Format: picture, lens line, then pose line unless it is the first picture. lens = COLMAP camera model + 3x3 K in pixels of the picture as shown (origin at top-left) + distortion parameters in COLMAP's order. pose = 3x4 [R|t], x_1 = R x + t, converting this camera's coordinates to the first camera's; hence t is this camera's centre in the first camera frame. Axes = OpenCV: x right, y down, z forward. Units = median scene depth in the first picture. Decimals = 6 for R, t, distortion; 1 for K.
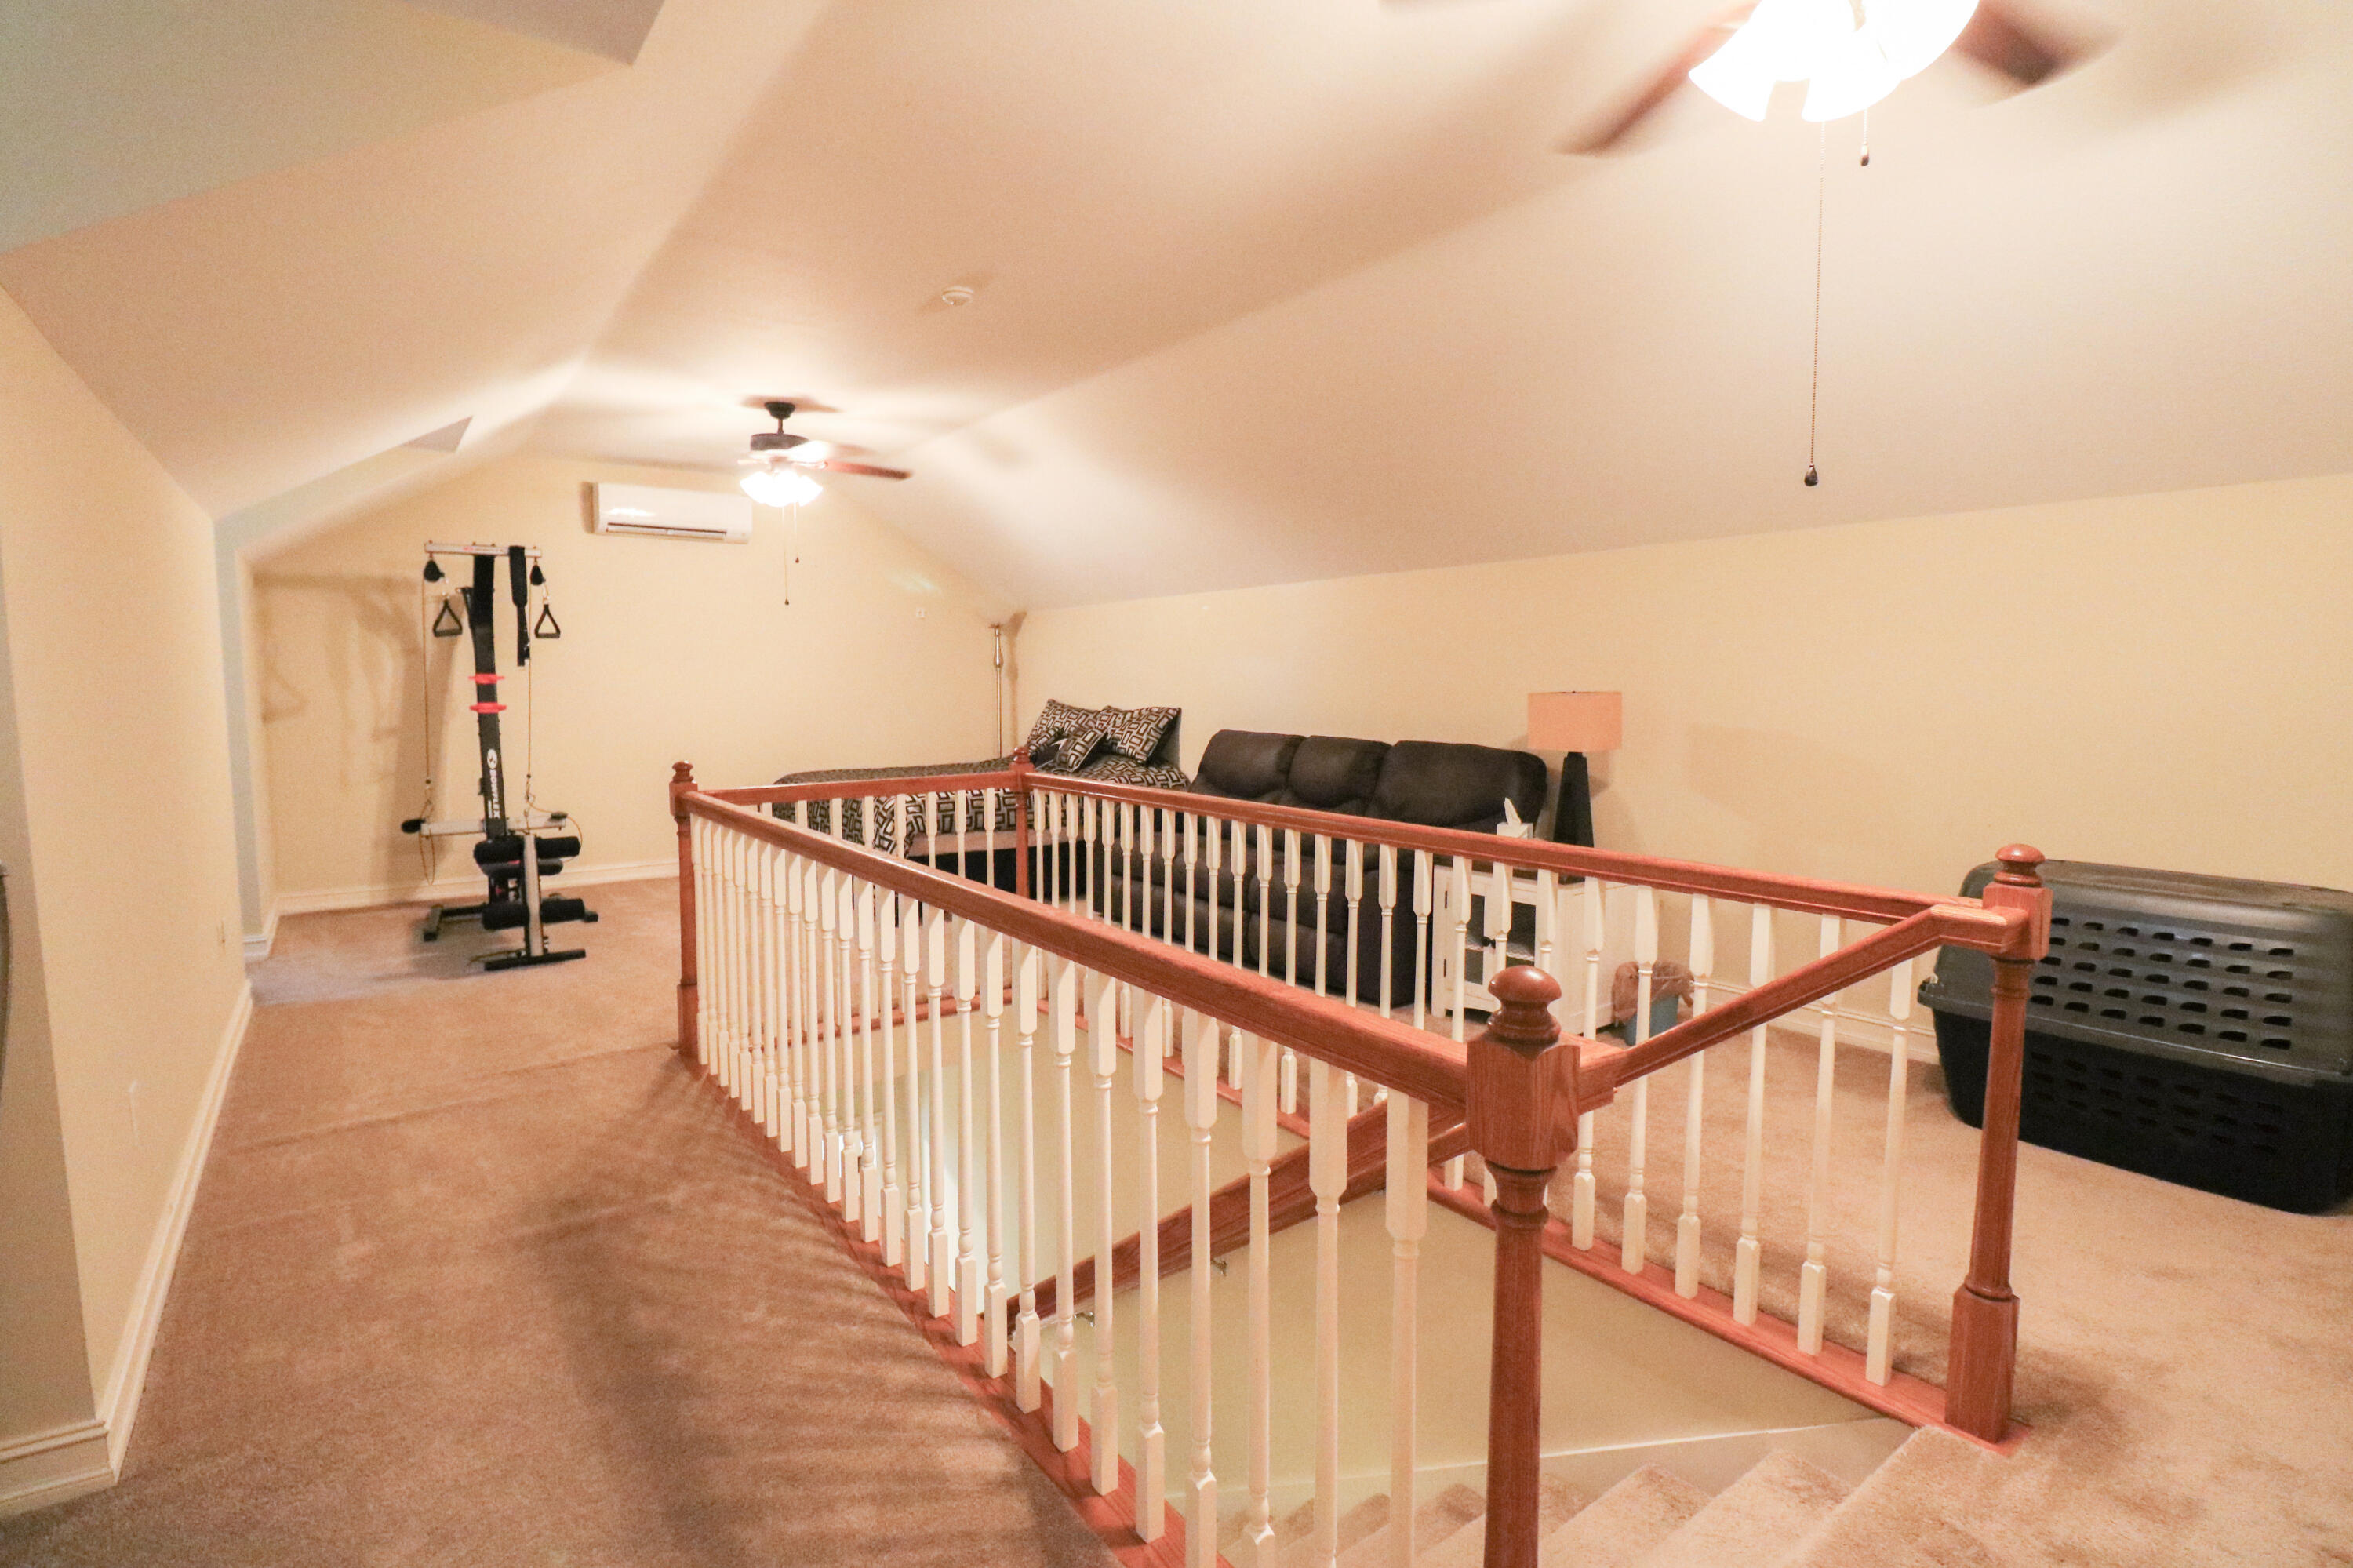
lens RADIAL K [[1132.4, 0, 1180.9], [0, 1132.4, 783.7], [0, 0, 1]] dist [0.002599, -0.015247]
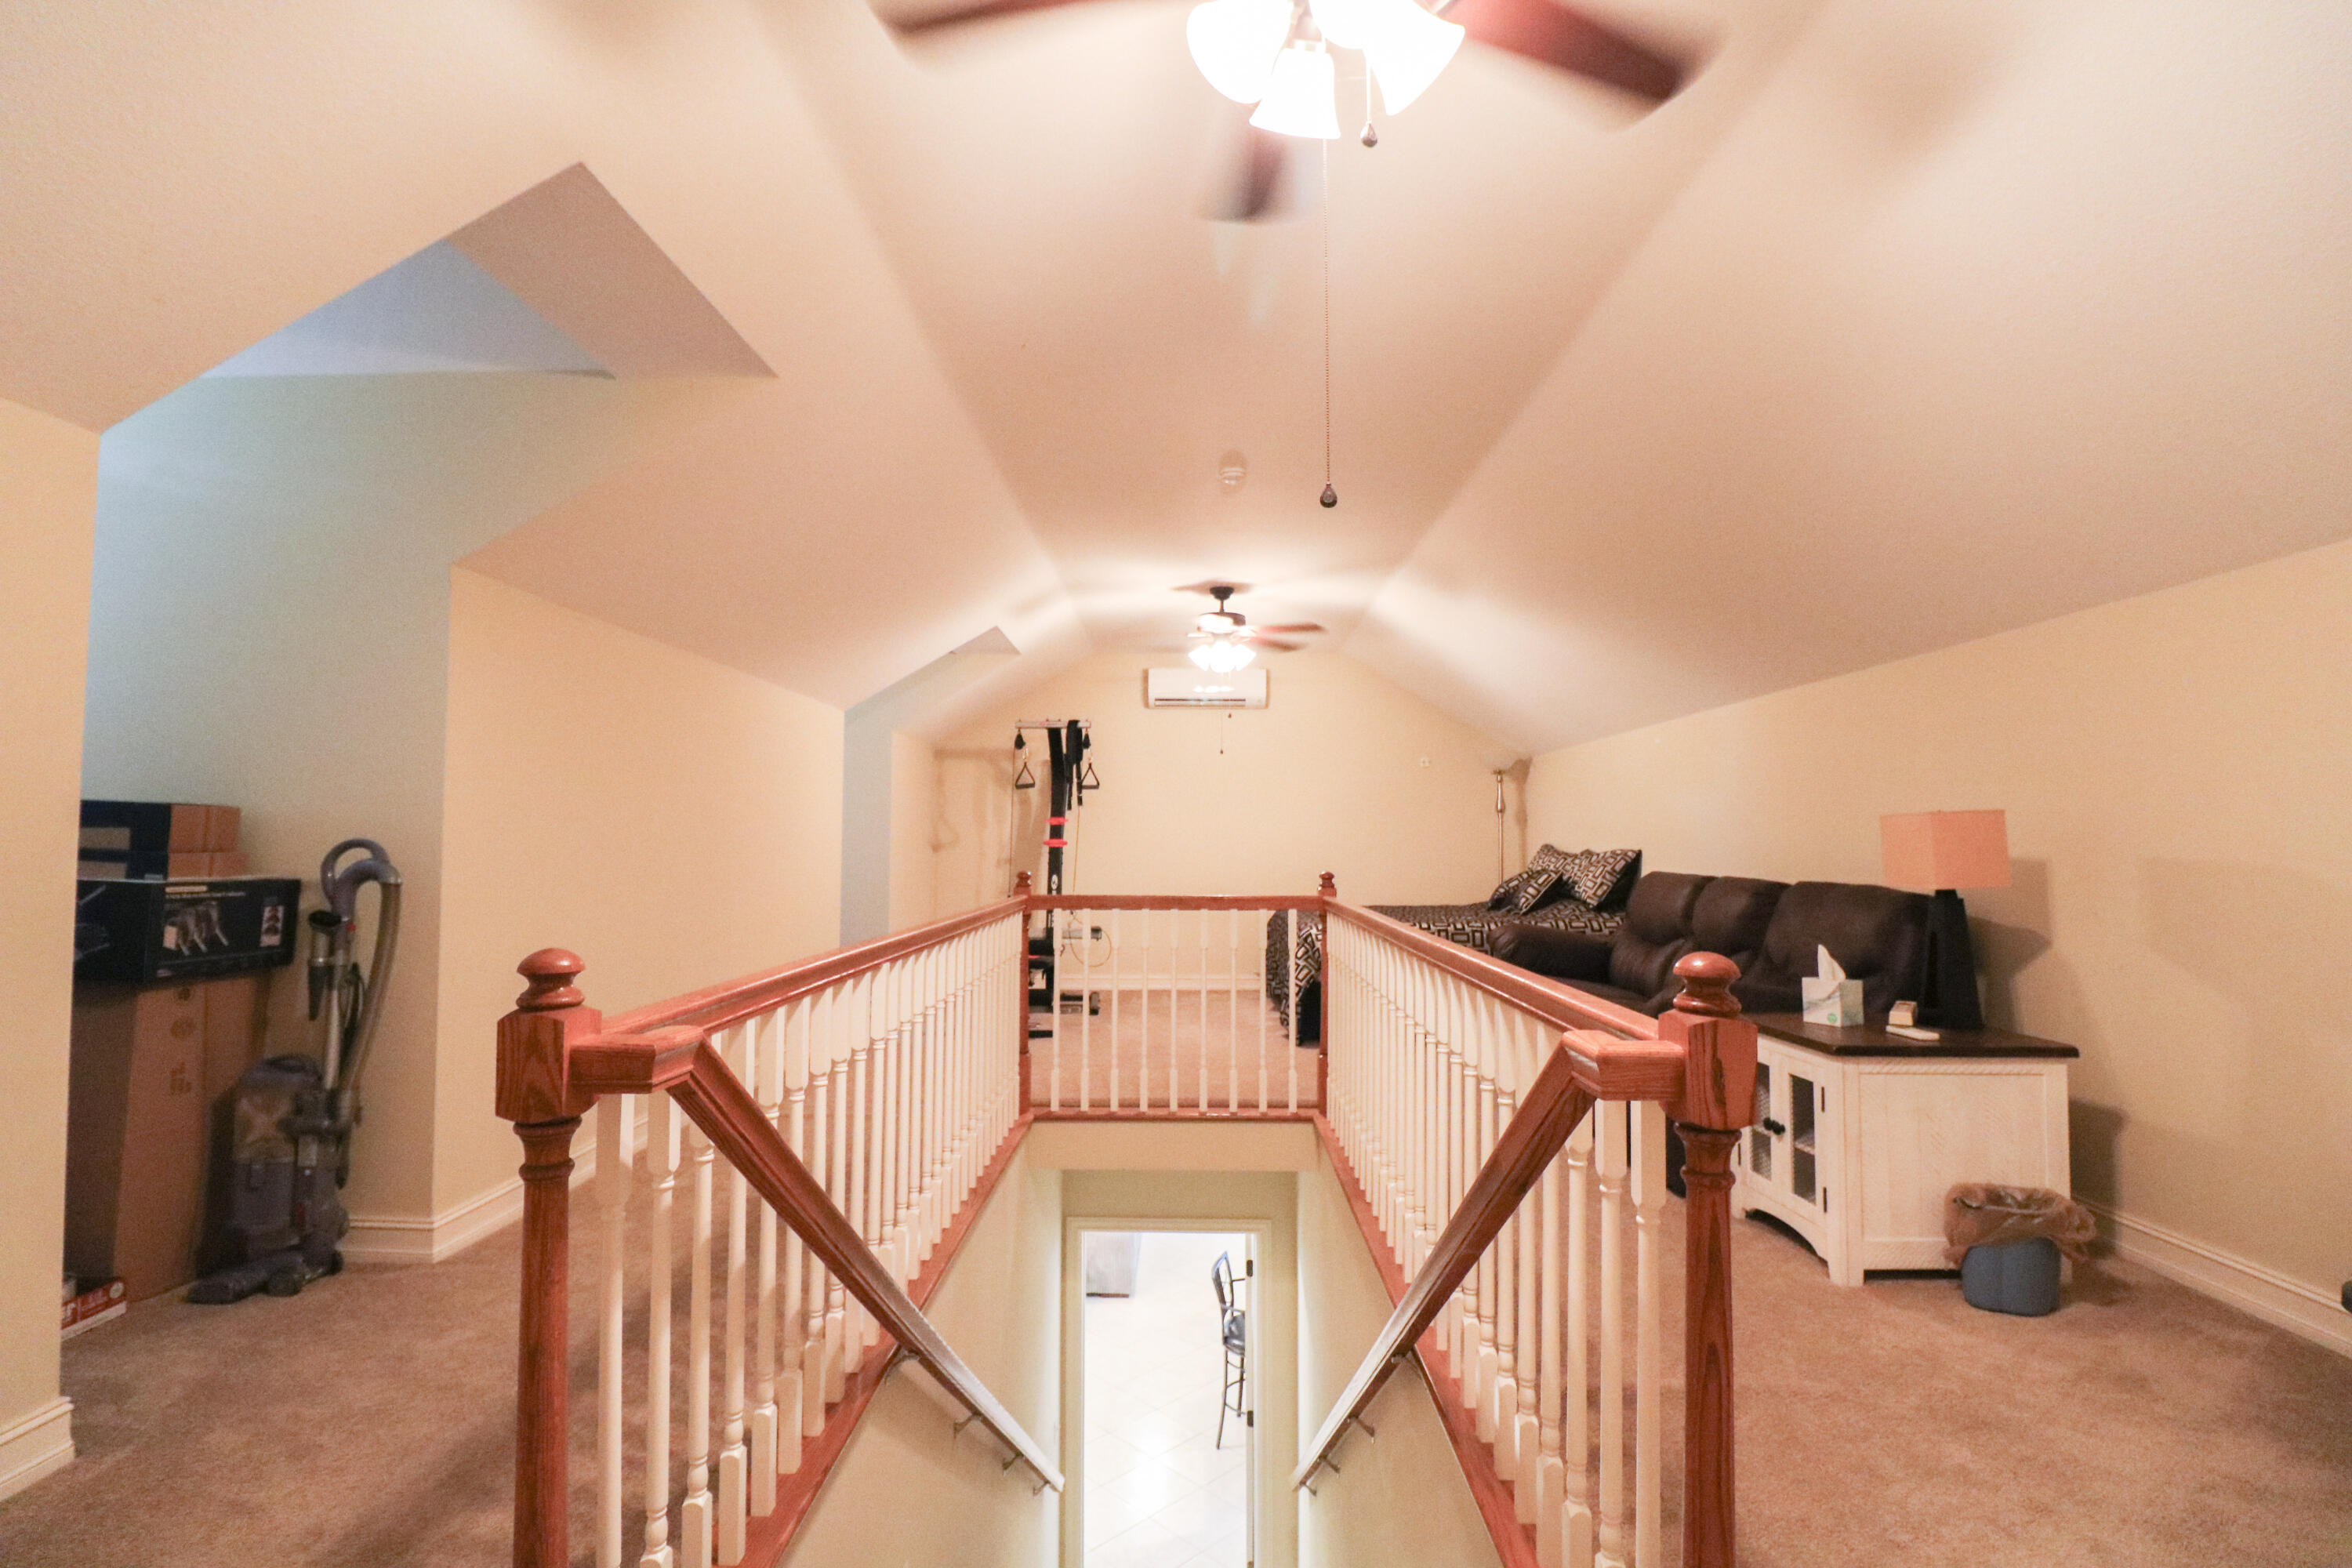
lens RADIAL K [[1092.3, 0, 1167.9], [0, 1092.3, 773.7], [0, 0, 1]] dist [0.001520, -0.014090]
pose [[0.788991, -0.034961, -0.613409, 0.274533], [-0.061656, 0.988835, -0.135663, 0.017823], [0.611303, 0.144857, 0.778026, 0.081461]]
